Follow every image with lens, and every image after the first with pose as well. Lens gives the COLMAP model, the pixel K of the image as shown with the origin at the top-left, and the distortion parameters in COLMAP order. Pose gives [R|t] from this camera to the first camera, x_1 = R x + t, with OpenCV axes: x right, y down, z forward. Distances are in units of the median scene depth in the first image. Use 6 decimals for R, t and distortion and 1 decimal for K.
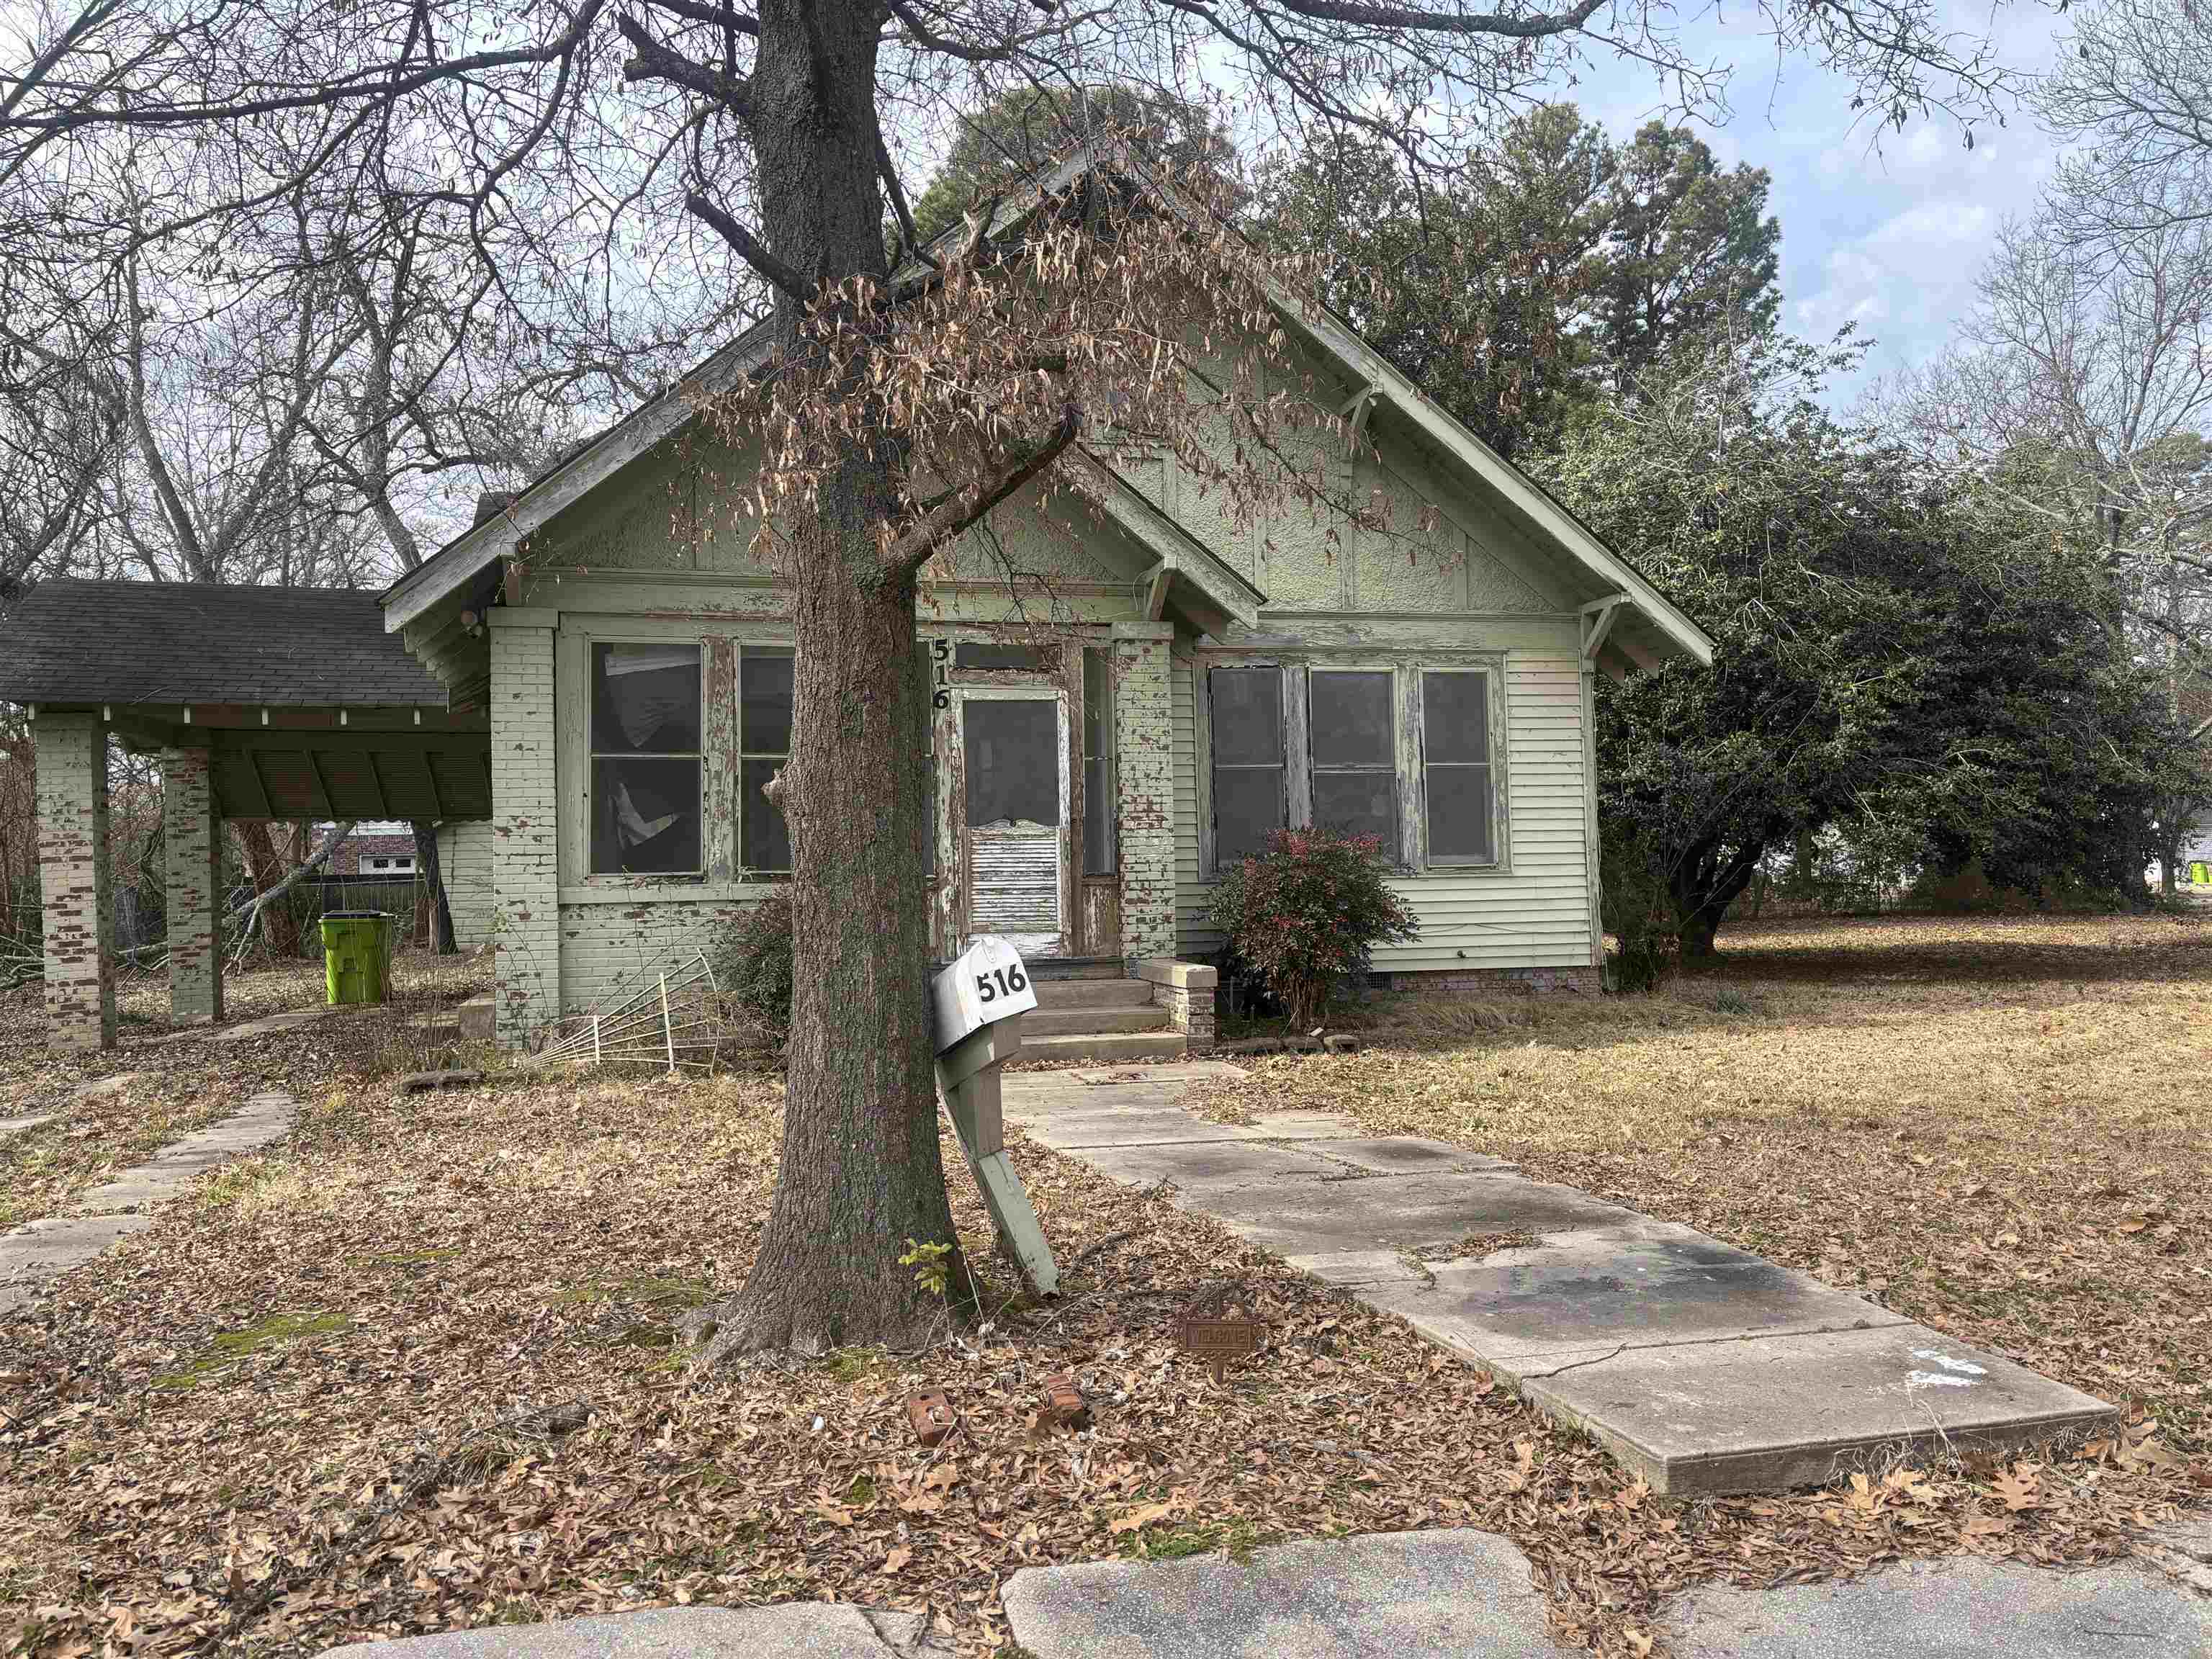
lens RADIAL K [[1621.1, 0, 1122.6], [0, 1621.1, 859.2], [0, 0, 1]] dist [0.059662, -0.061413]
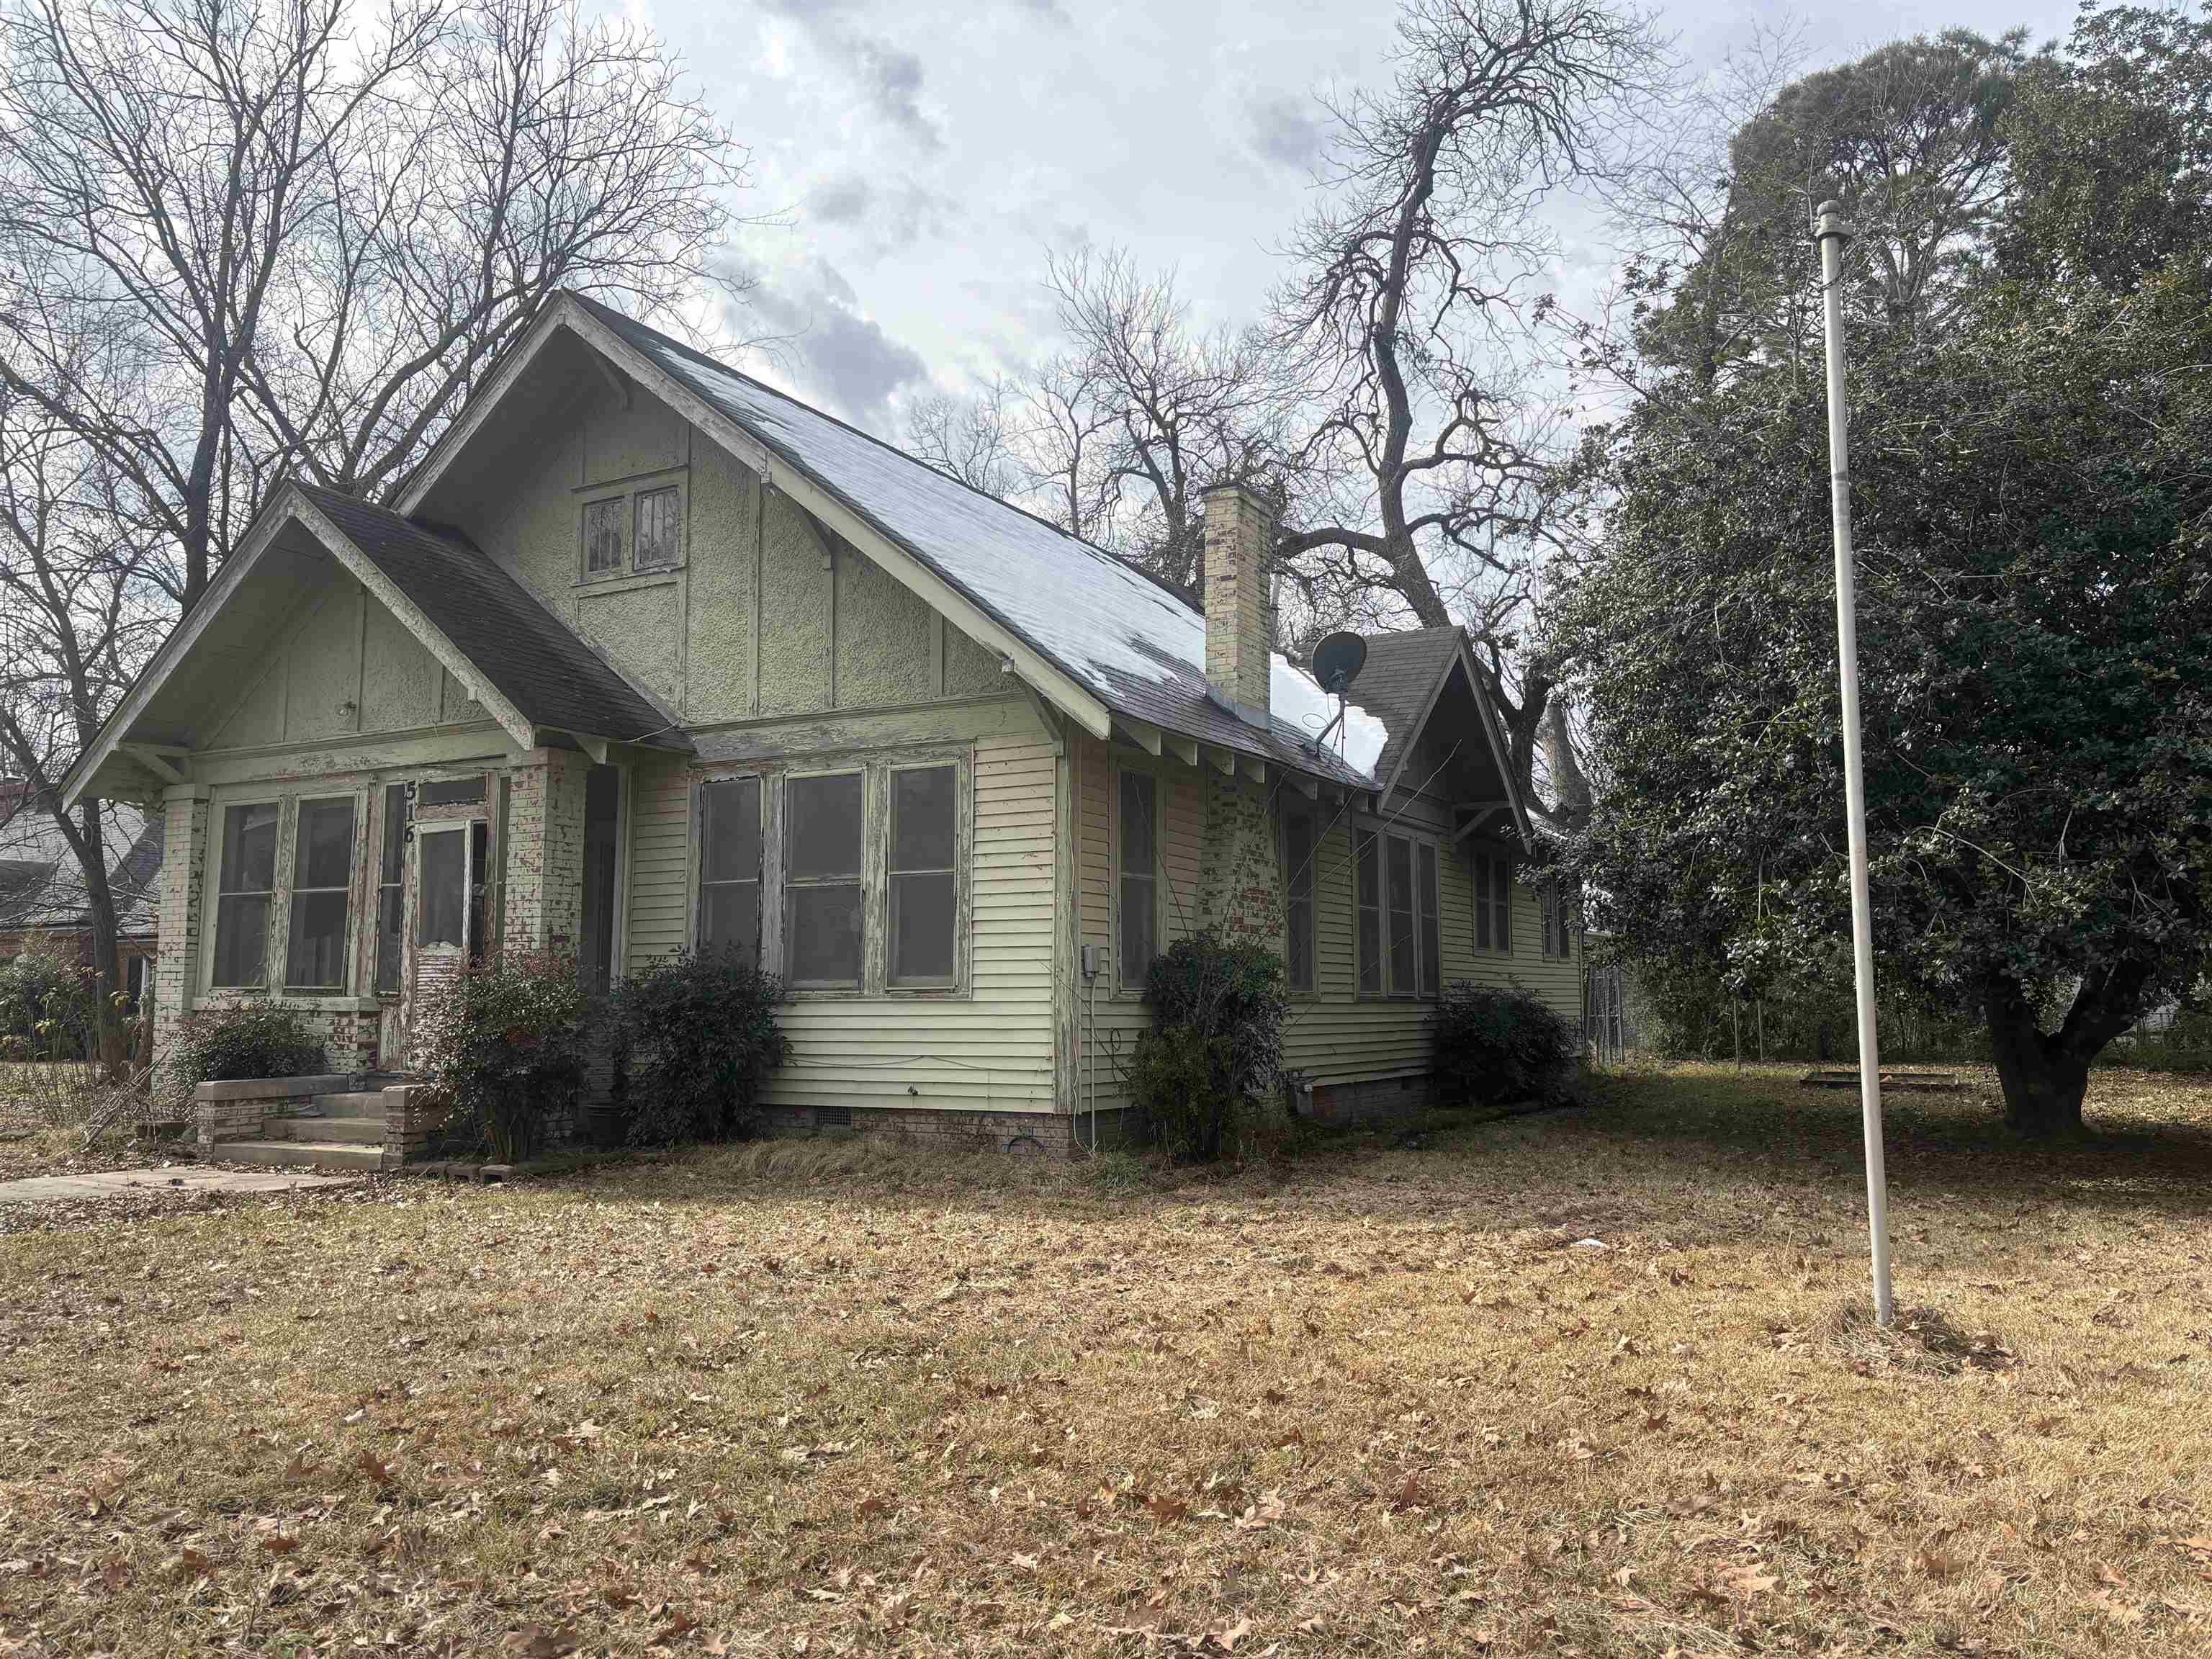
lens RADIAL K [[1621.1, 0, 1095.4], [0, 1621.1, 820.5], [0, 0, 1]] dist [0.059662, -0.061413]
pose [[0.744042, -0.051301, -0.666160, 0.899874], [-0.002857, 0.996794, -0.079954, -0.016924], [0.668127, 0.061392, 0.741511, 0.429746]]
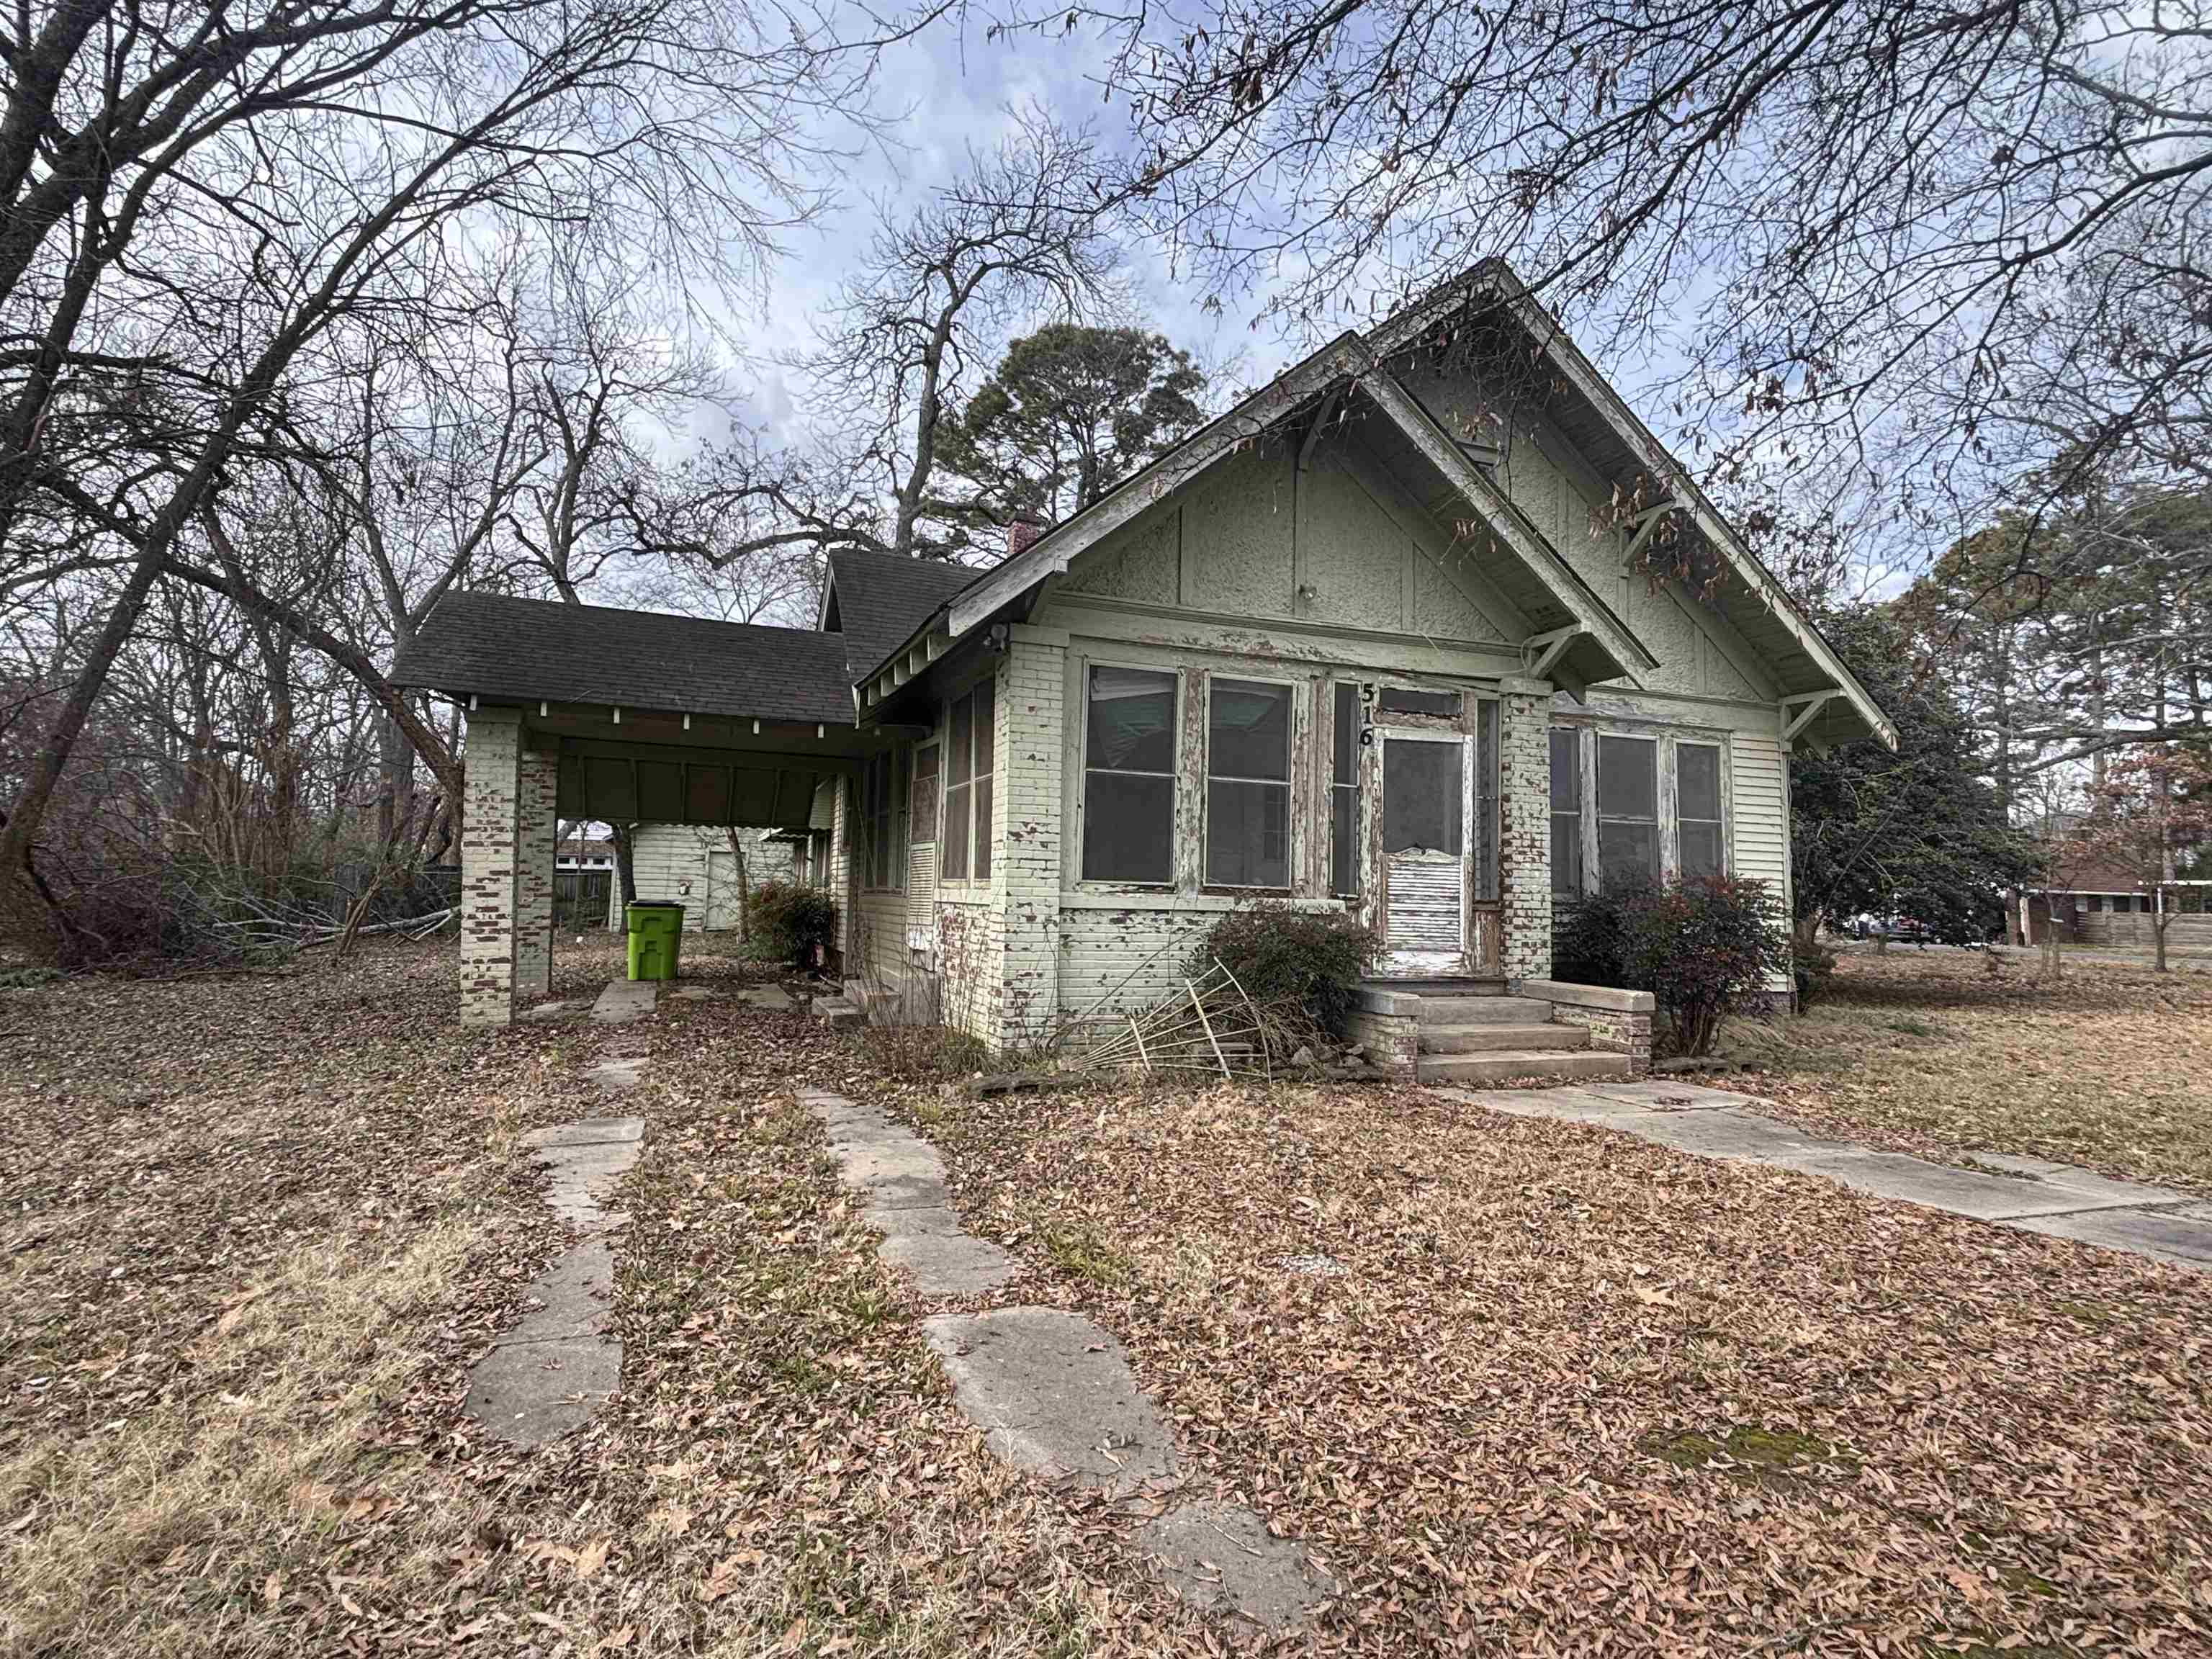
lens RADIAL K [[1126.9, 0, 1104.6], [0, 1126.9, 810.6], [0, 0, 1]] dist [0.012750, -0.001860]
pose [[0.993035, 0.051939, 0.105755, -0.331858], [-0.044885, 0.996673, -0.068024, 0.010946], [-0.108936, 0.062803, 0.992063, 0.232824]]
